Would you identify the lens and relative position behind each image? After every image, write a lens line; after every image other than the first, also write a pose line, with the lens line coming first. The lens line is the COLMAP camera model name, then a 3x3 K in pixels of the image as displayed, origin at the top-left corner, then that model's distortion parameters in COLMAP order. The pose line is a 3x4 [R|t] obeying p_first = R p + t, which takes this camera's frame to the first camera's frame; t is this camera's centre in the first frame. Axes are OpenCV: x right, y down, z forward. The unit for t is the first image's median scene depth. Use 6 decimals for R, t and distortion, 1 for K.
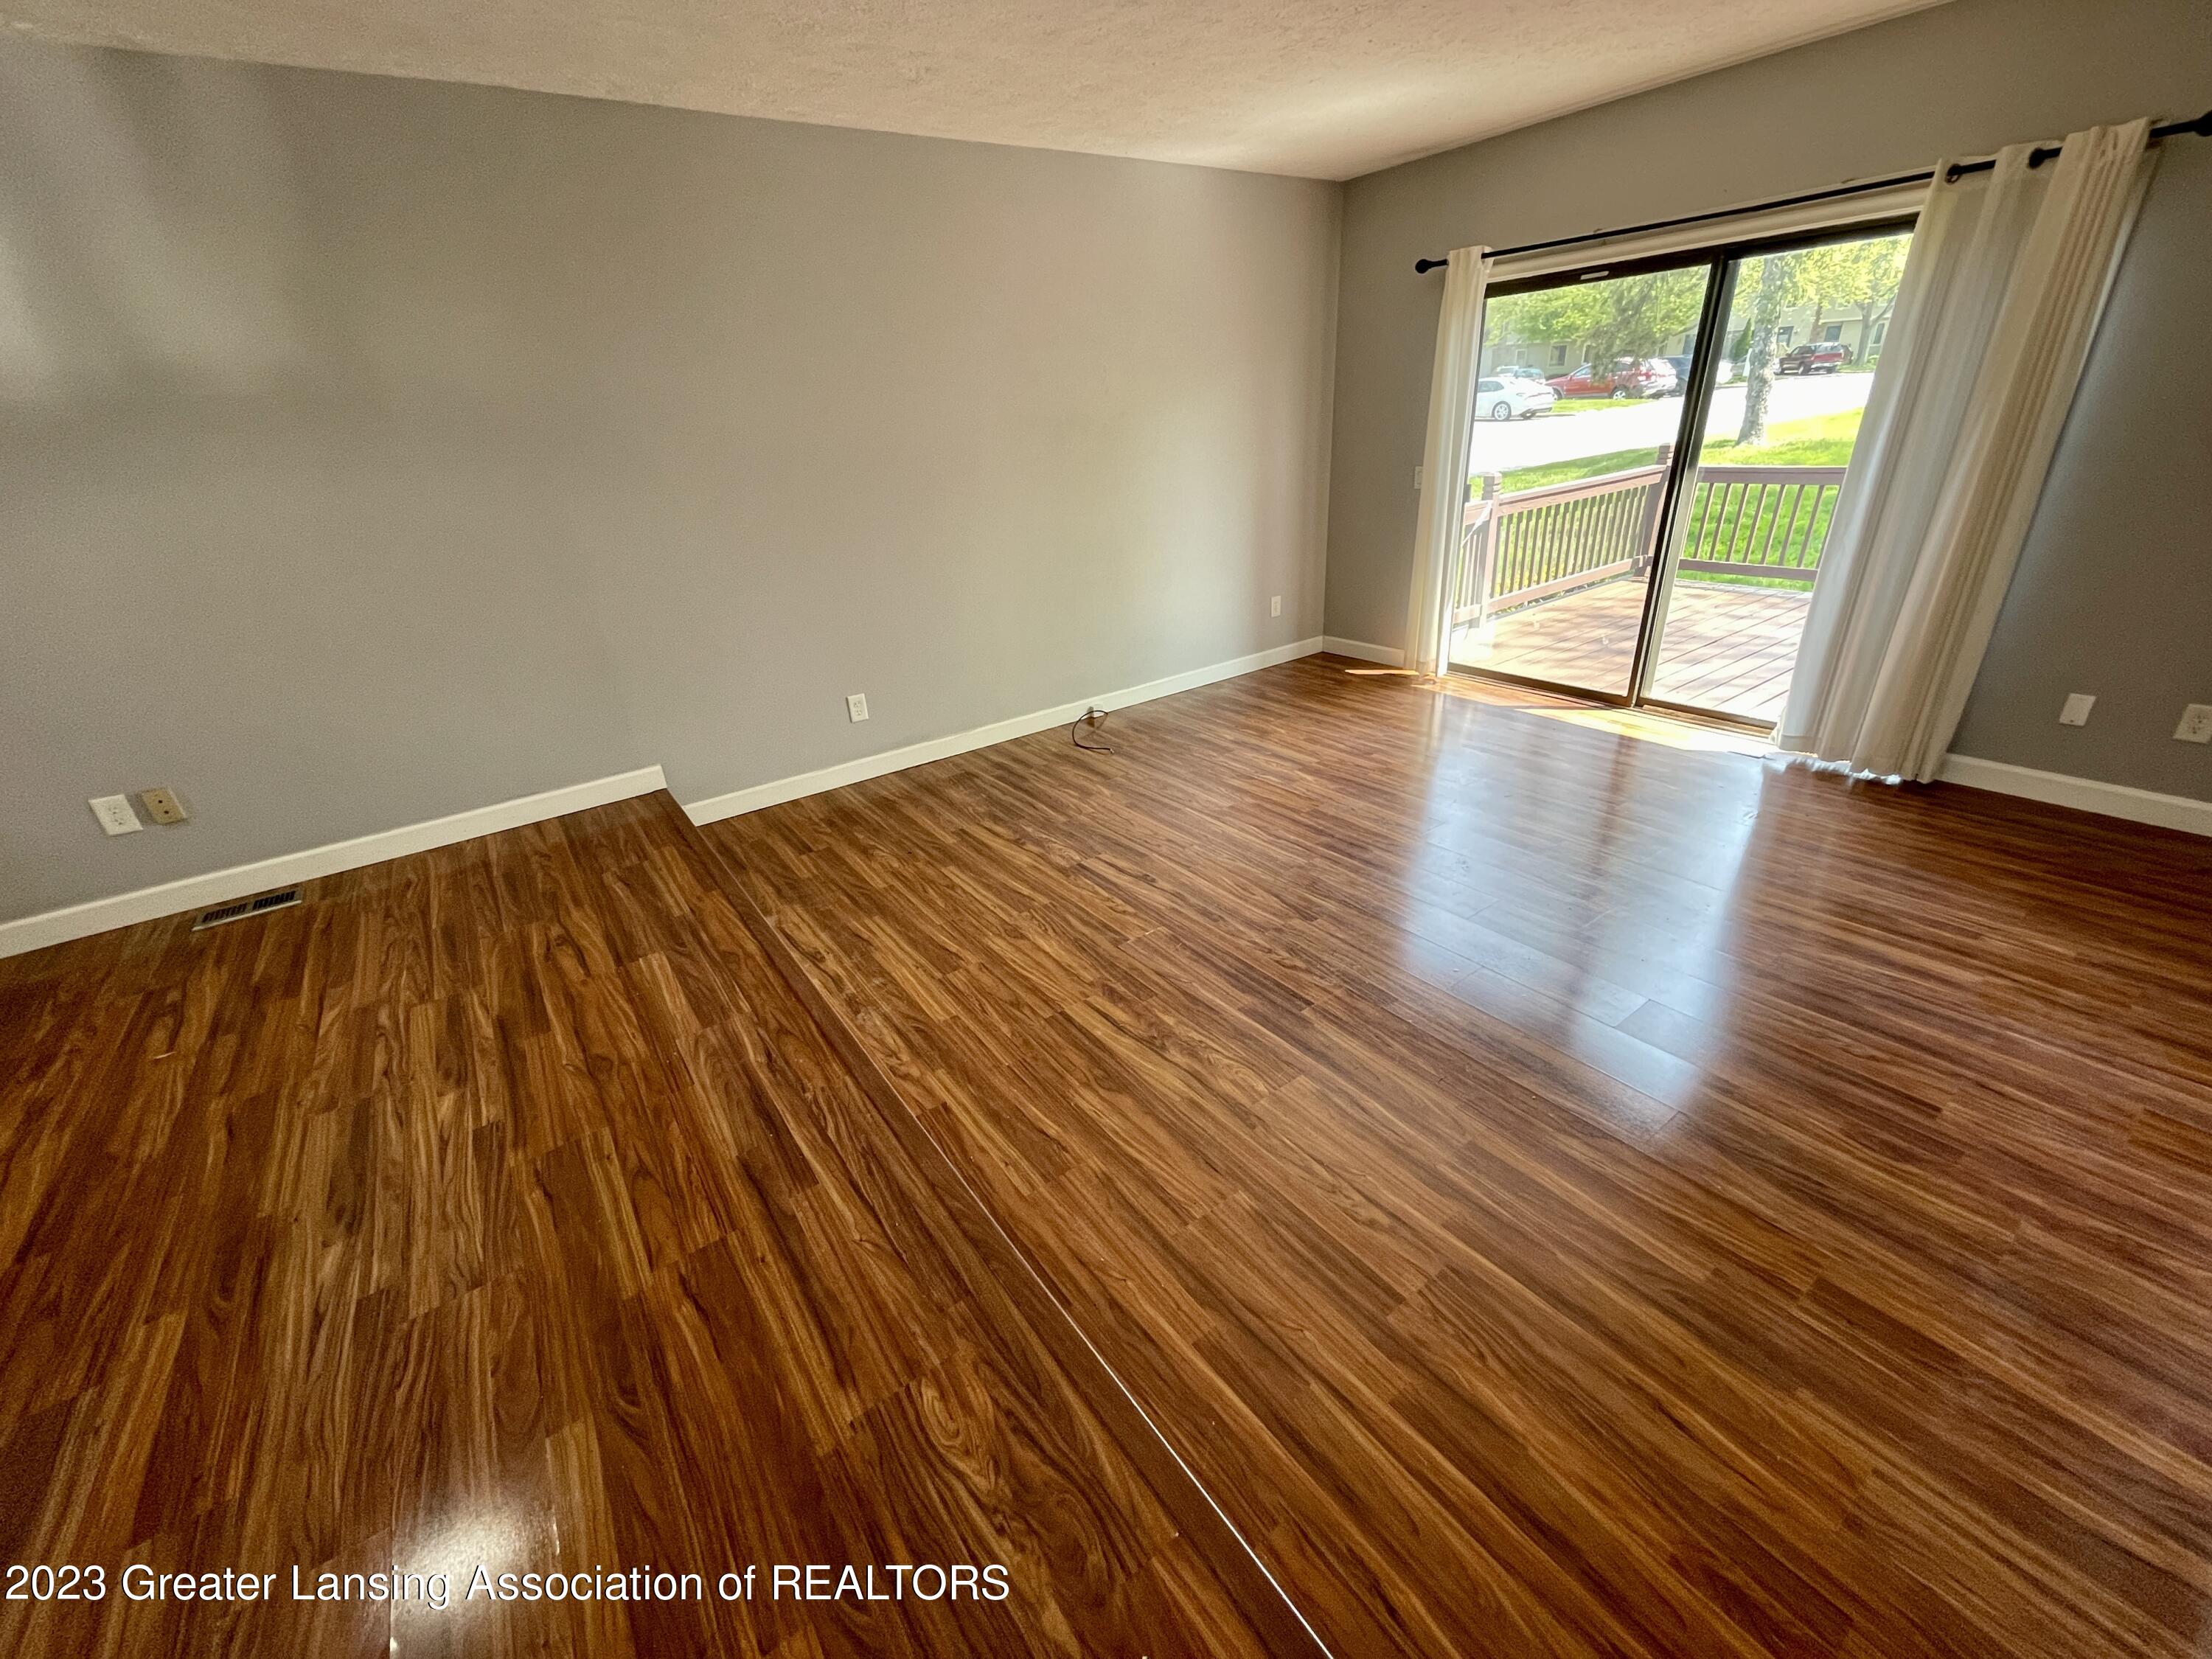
lens RADIAL K [[880.7, 0, 1106.1], [0, 880.7, 834.6], [0, 0, 1]] dist [-0.002742, -0.000380]
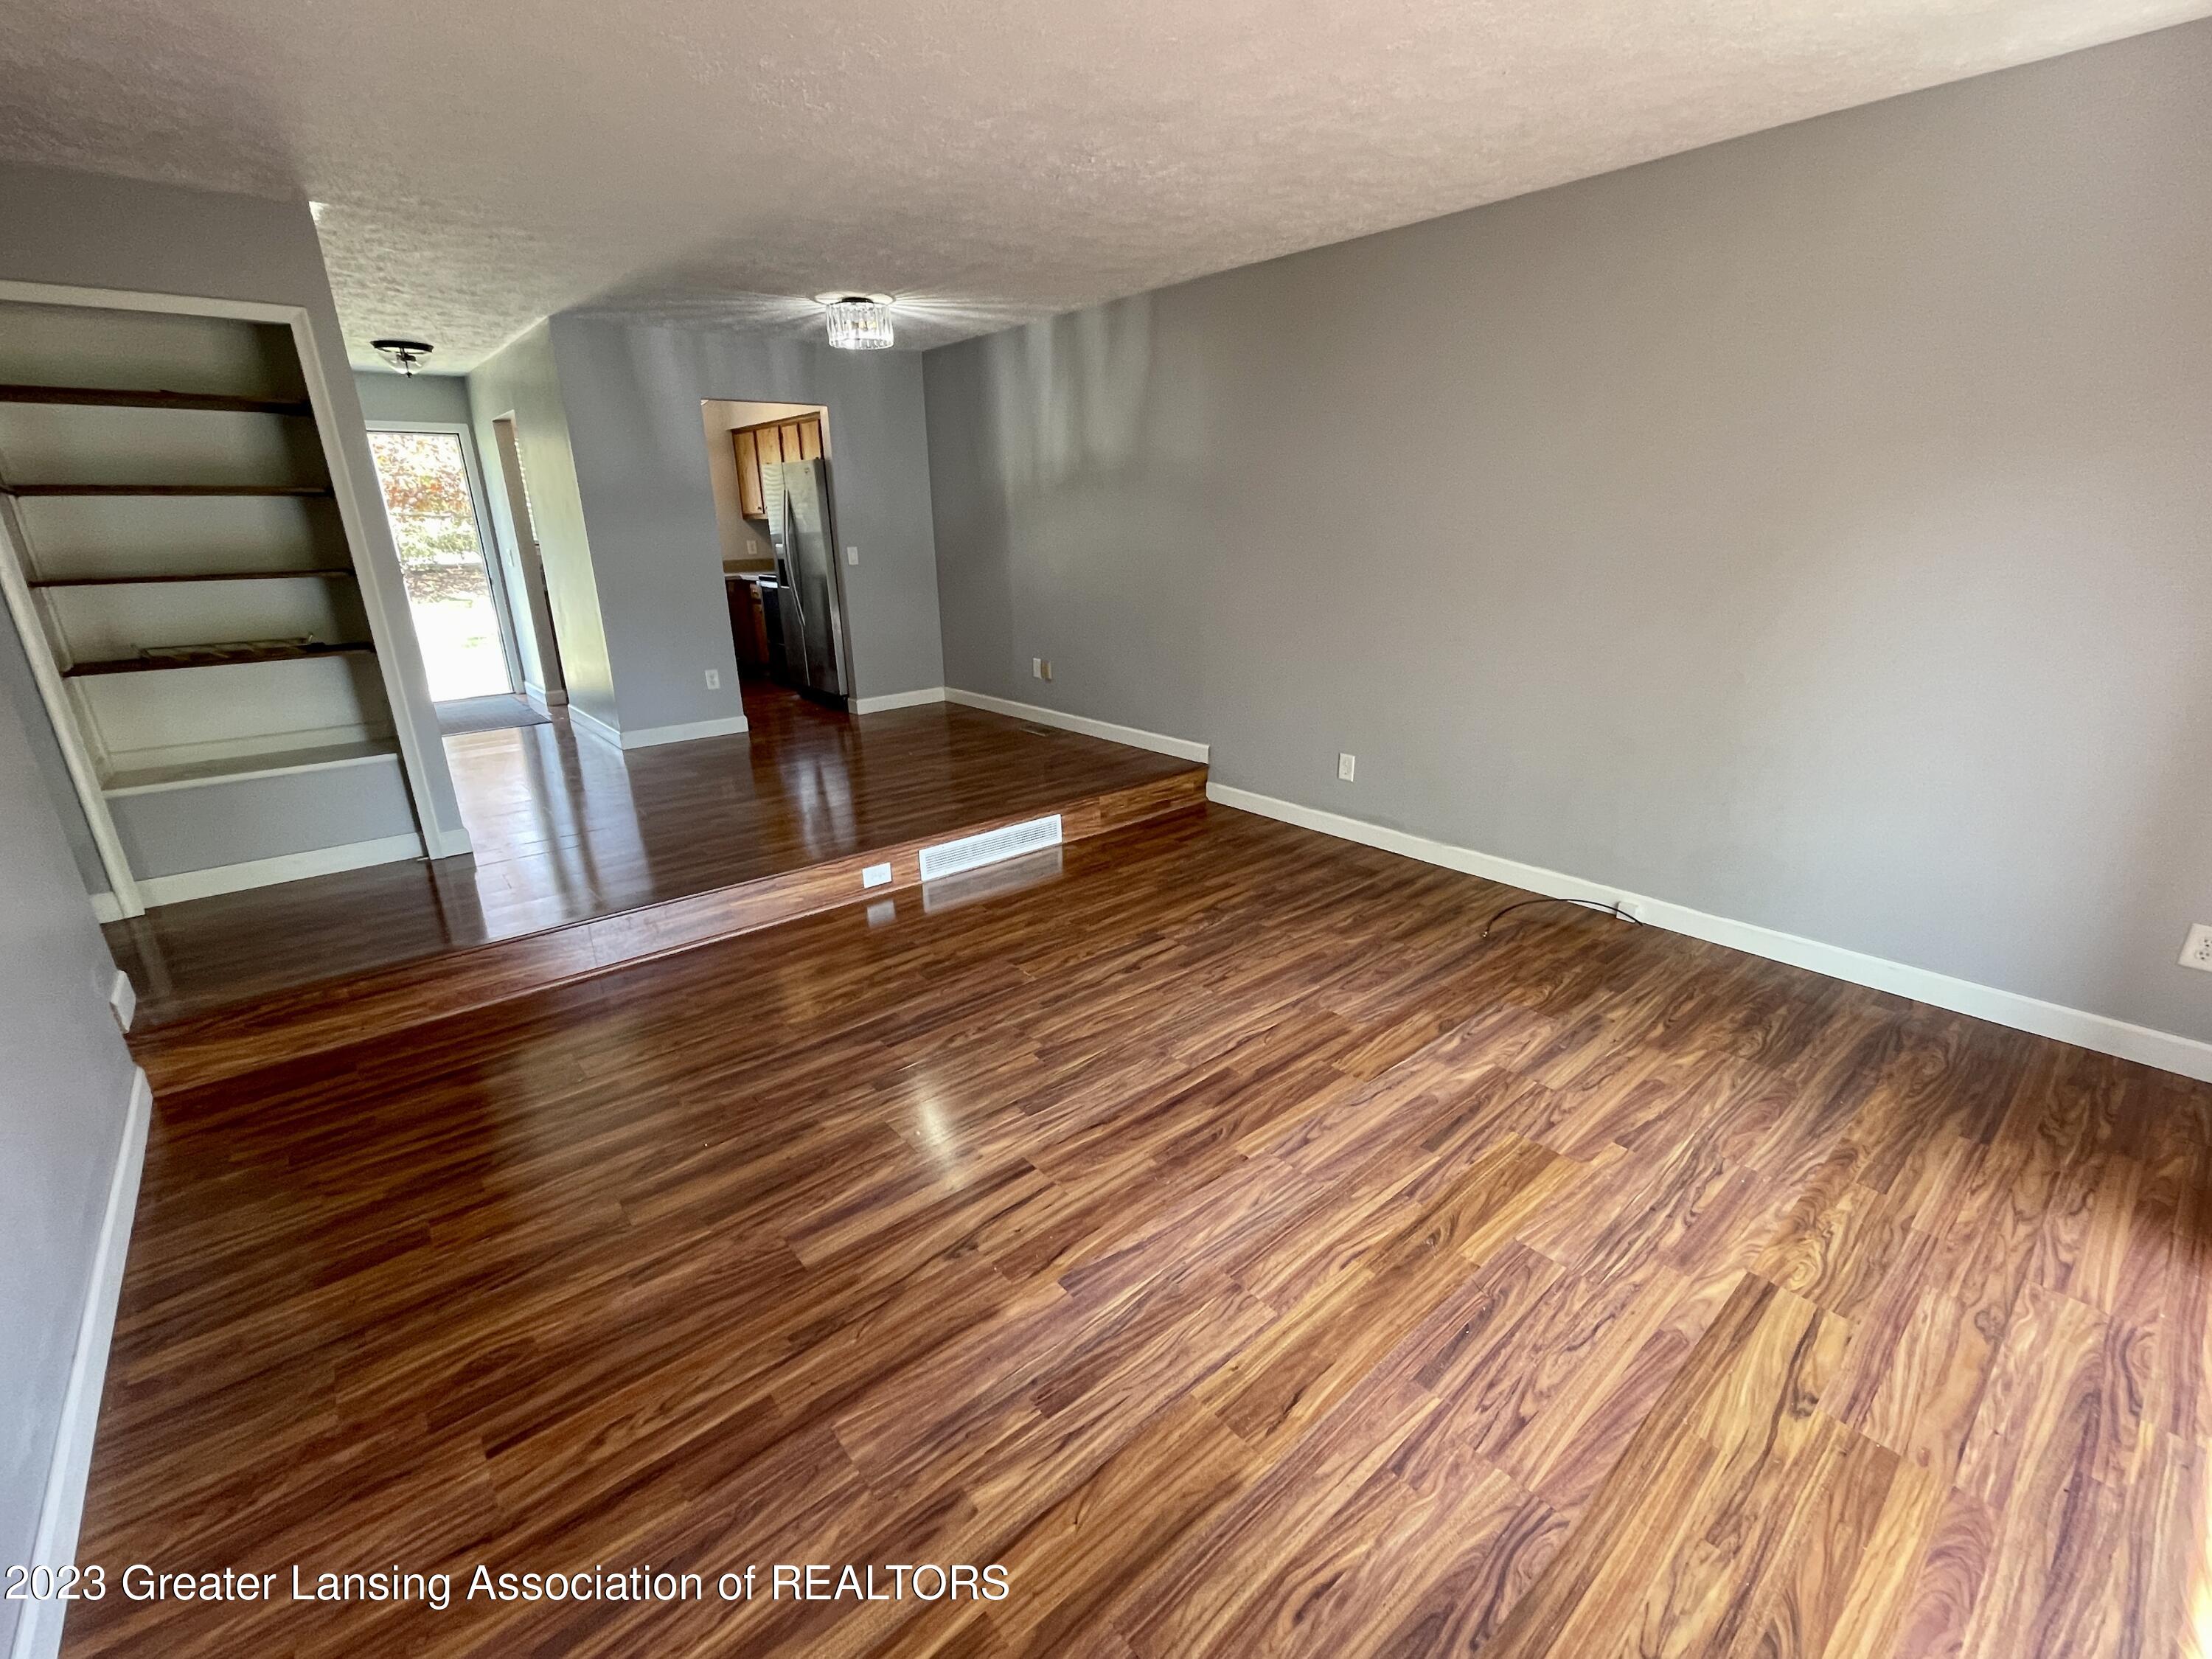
lens RADIAL K [[958.0, 0, 1106.3], [0, 958.0, 832.3], [0, 0, 1]] dist [0.001553, 0.000383]
pose [[0.086102, 0.371230, -0.924540, 0.833320], [-0.418747, 0.855522, 0.304520, -0.336093], [0.904012, 0.360929, 0.229114, 0.584072]]
